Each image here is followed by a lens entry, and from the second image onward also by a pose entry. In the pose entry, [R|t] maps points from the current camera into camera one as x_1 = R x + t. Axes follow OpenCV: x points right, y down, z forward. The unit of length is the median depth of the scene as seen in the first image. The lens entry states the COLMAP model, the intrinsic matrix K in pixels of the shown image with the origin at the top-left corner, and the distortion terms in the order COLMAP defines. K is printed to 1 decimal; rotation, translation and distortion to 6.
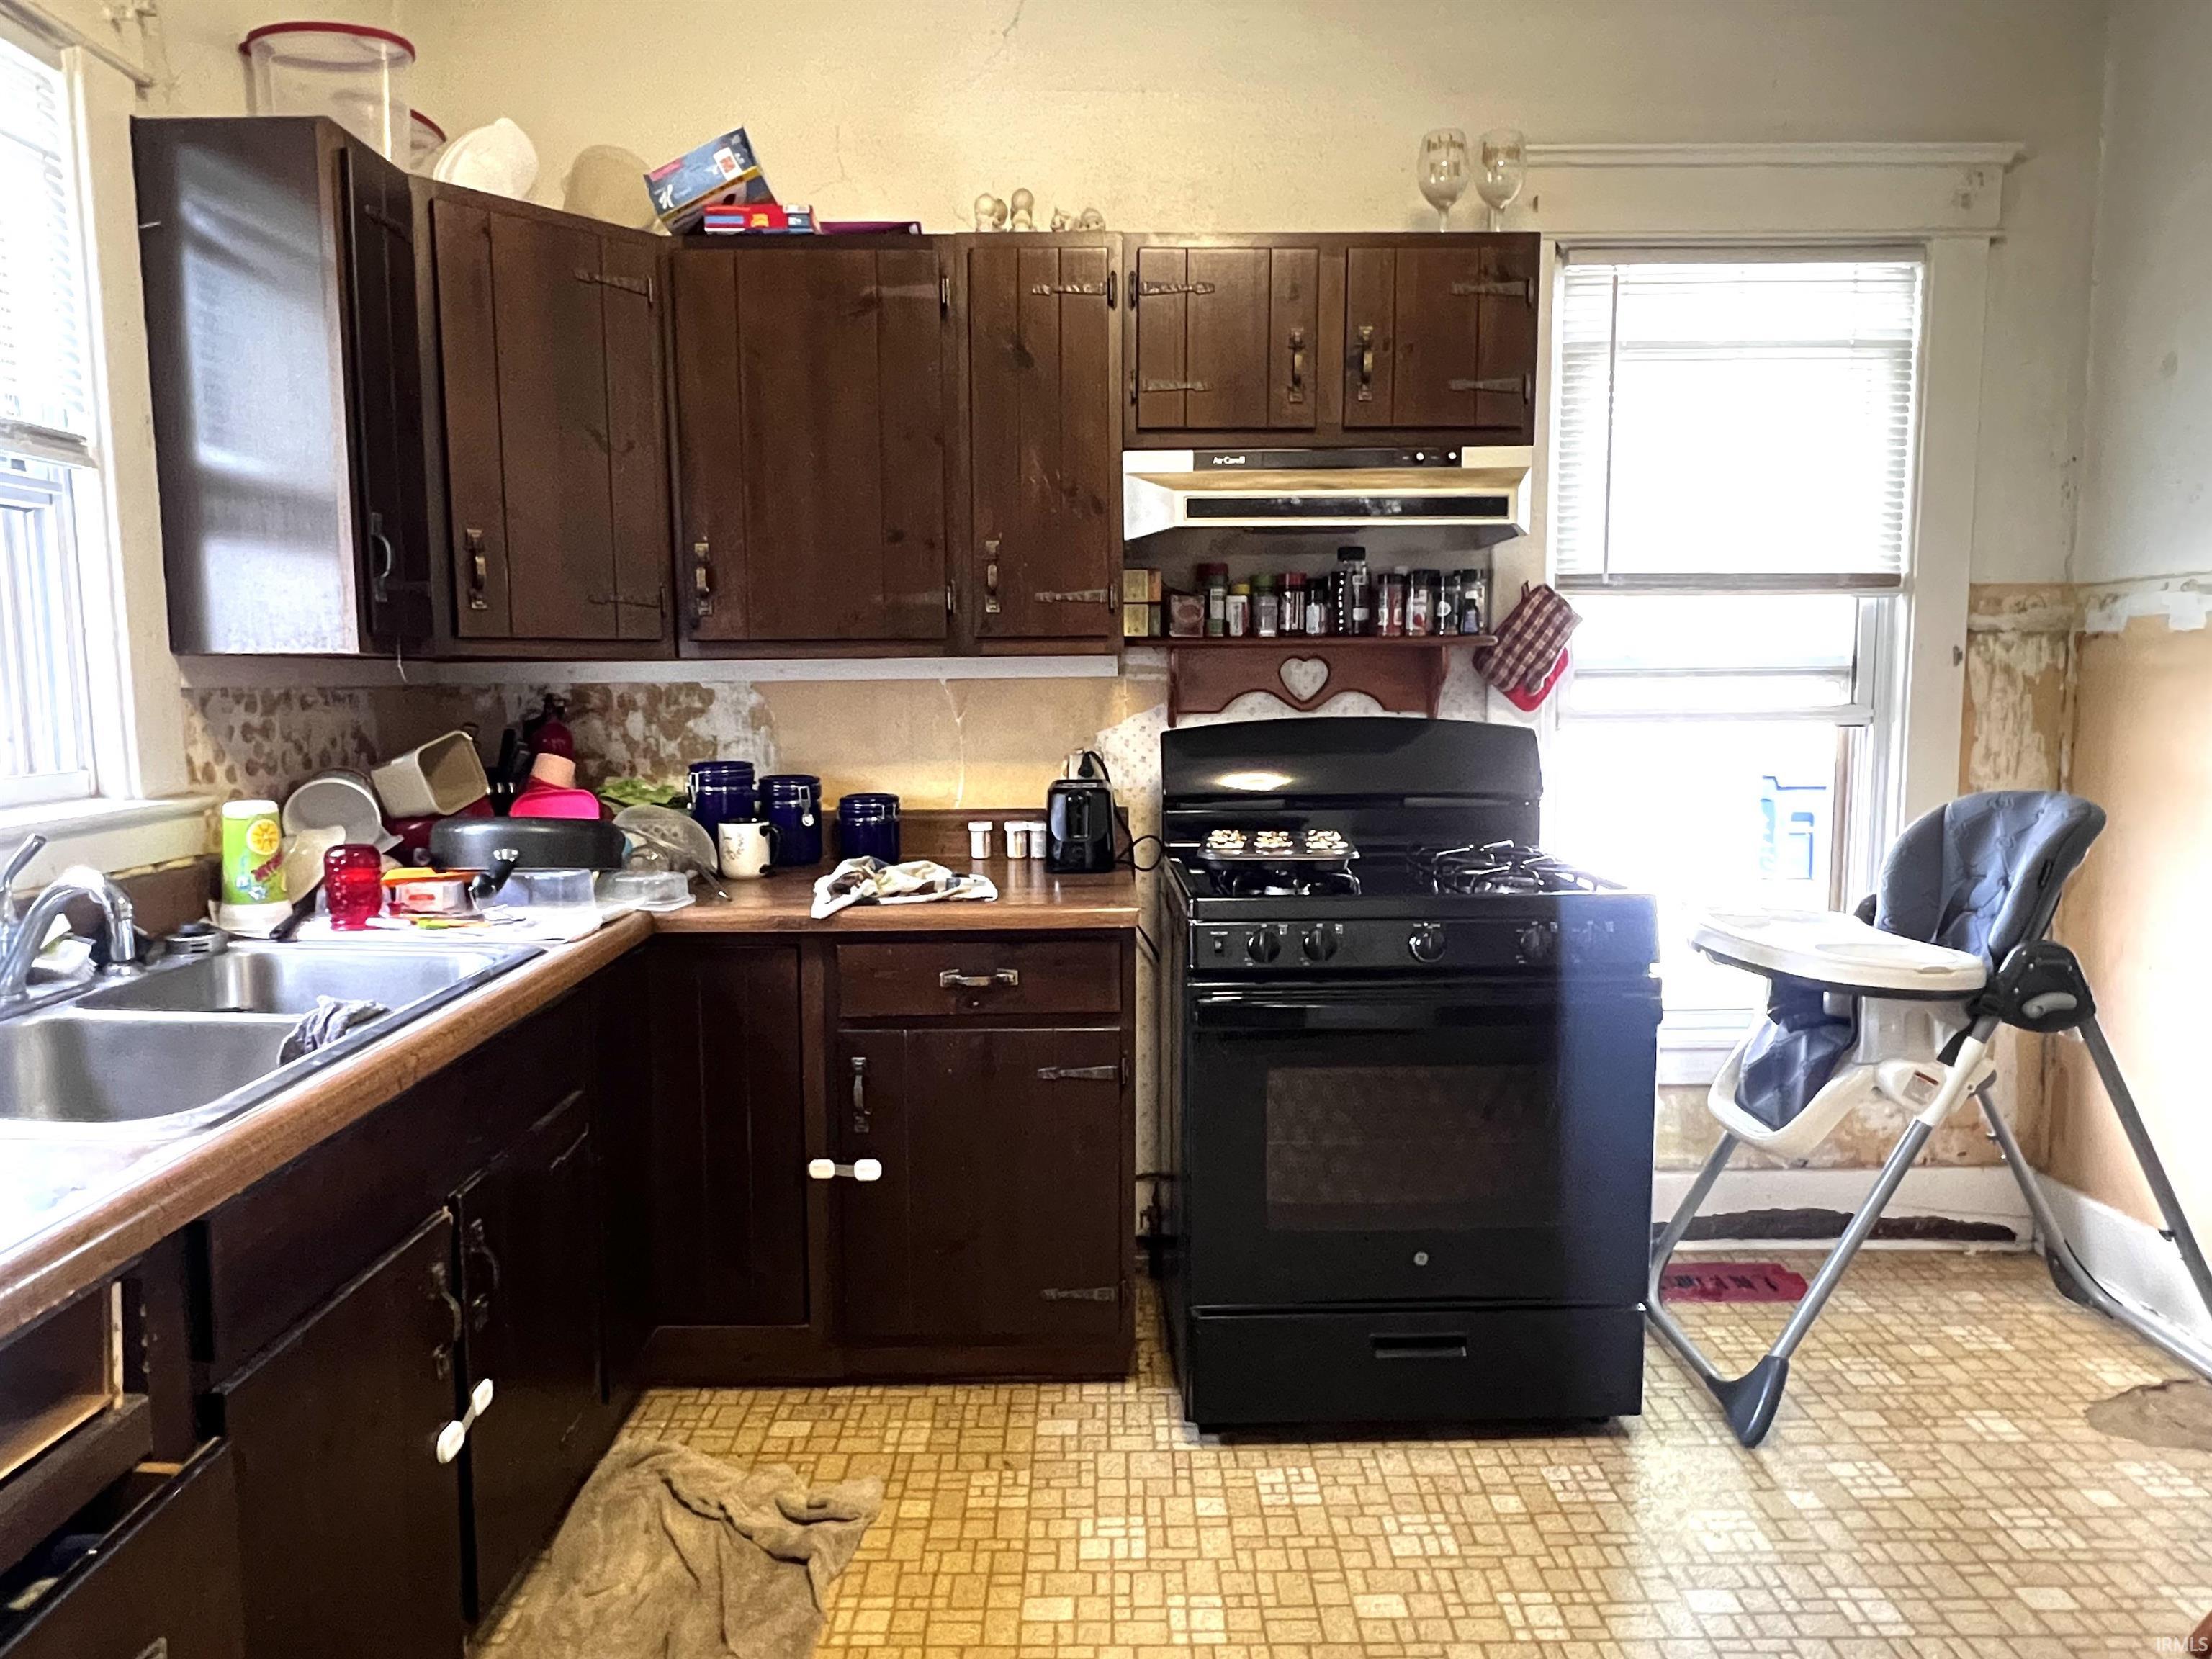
lens RADIAL K [[1355.1, 0, 1101.0], [0, 1355.1, 825.6], [0, 0, 1]] dist [-0.001476, -0.001246]
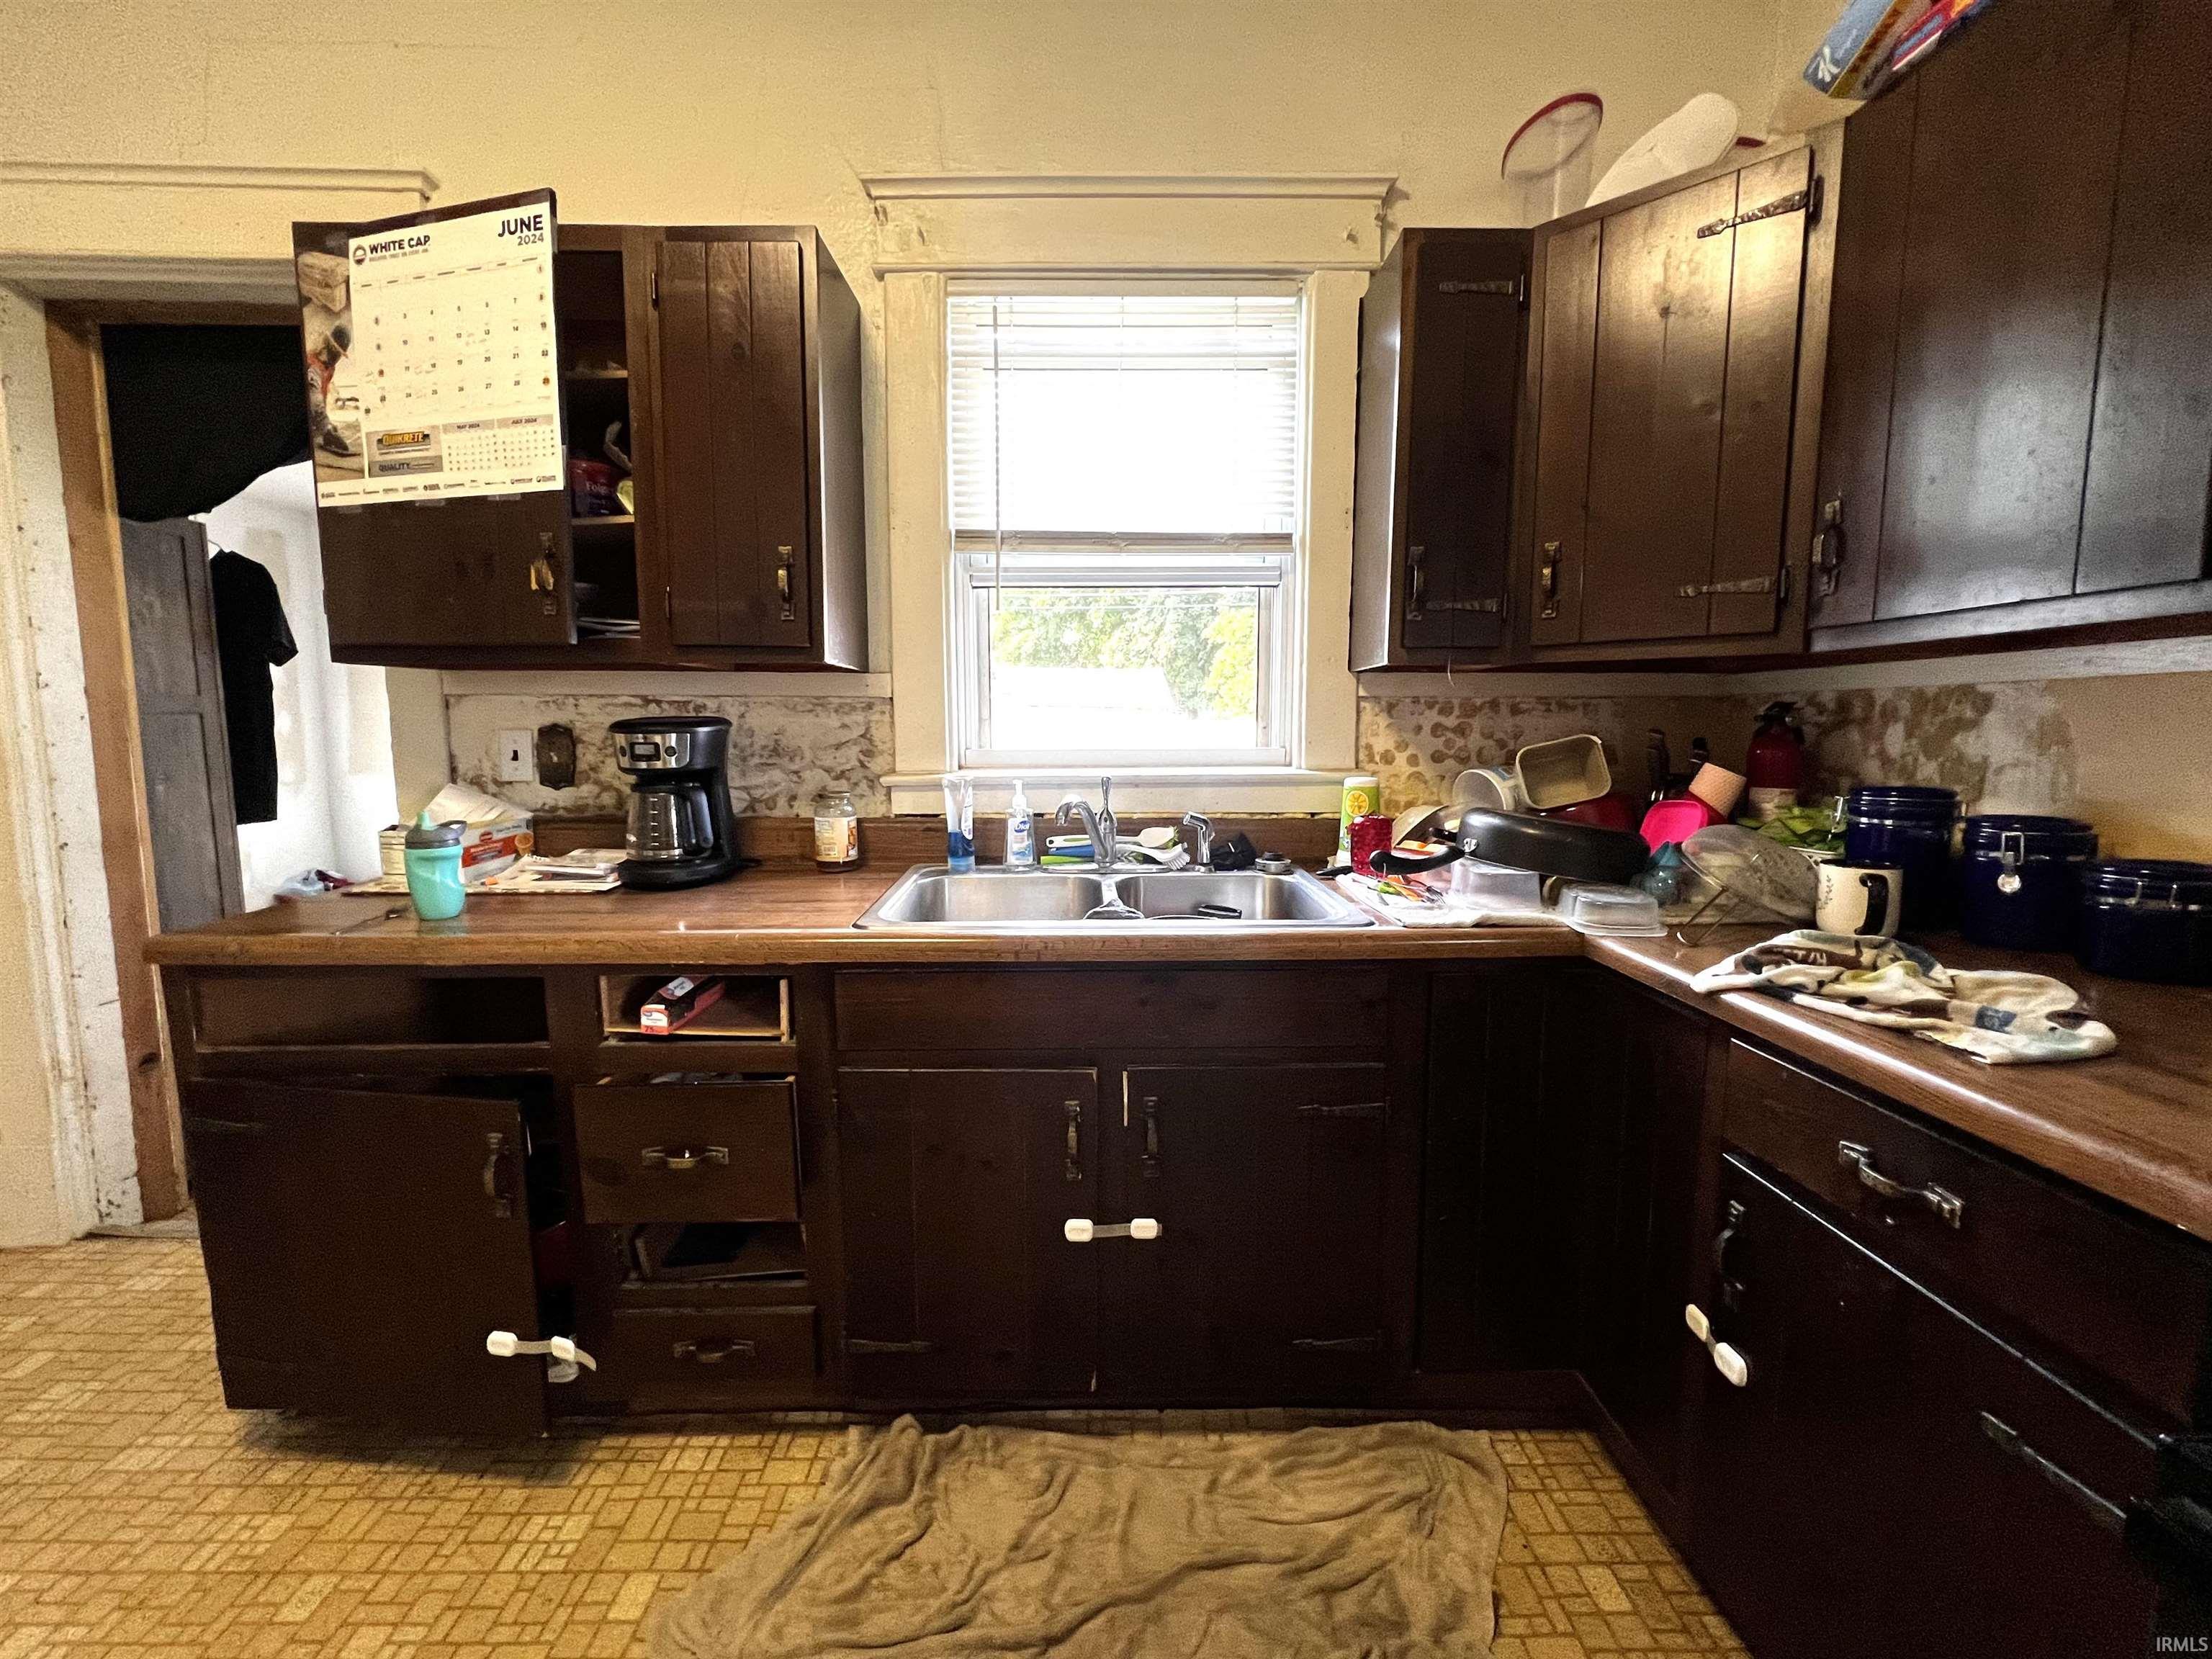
lens RADIAL K [[919.5, 0, 1104.7], [0, 919.5, 824.5], [0, 0, 1]] dist [-0.004482, -0.000552]
pose [[0.004435, 0.112997, -0.993585, 0.260419], [-0.108406, 0.987794, 0.111855, -0.039854], [0.994097, 0.107215, 0.016631, 0.622325]]
